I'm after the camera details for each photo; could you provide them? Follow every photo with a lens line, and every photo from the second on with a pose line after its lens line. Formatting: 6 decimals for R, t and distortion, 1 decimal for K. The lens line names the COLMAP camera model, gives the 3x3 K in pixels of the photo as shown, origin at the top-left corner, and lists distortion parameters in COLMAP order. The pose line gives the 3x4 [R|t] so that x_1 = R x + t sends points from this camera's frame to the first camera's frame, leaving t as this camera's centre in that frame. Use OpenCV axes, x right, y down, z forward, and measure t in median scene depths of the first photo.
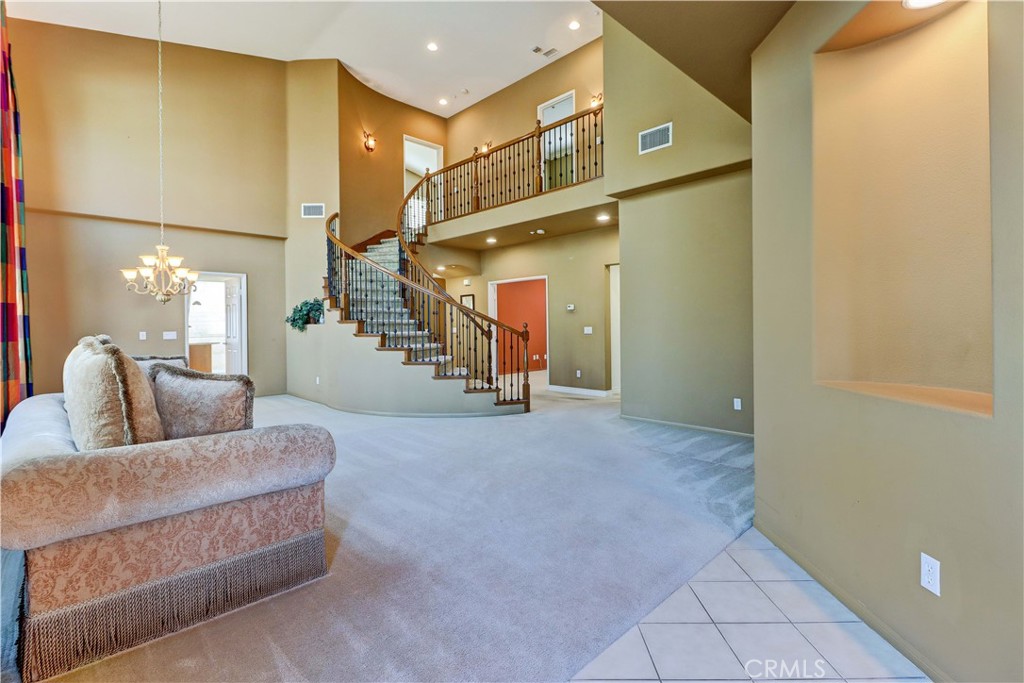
lens RADIAL K [[474.6, 0, 513.5], [0, 474.6, 339.2], [0, 0, 1]] dist [0.014145, -0.008573]
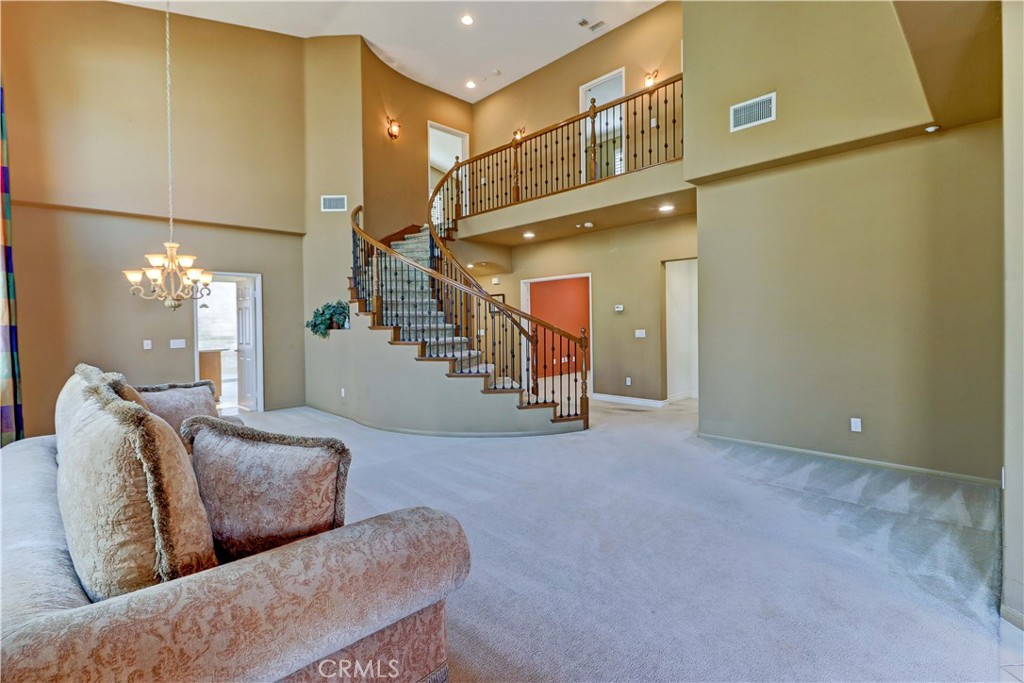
lens RADIAL K [[474.6, 0, 513.7], [0, 474.6, 335.3], [0, 0, 1]] dist [0.014145, -0.008573]
pose [[0.999957, -0.007753, 0.005040, -0.102656], [0.007753, 0.999970, -0.000093, -0.019954], [-0.005039, 0.000132, 0.999987, 0.111806]]
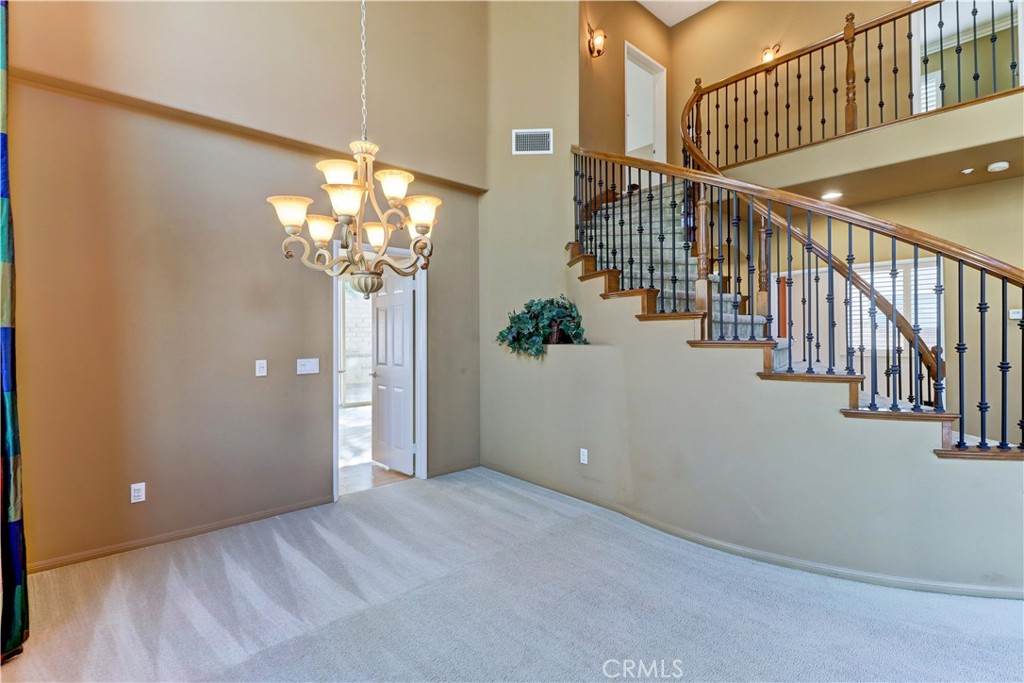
lens RADIAL K [[474.6, 0, 515.2], [0, 474.6, 341.7], [0, 0, 1]] dist [0.014145, -0.008573]
pose [[0.999029, 0.006183, -0.043623, -0.498211], [-0.006774, 0.999887, -0.013410, -0.030031], [0.043535, 0.013693, 0.998958, 0.525826]]
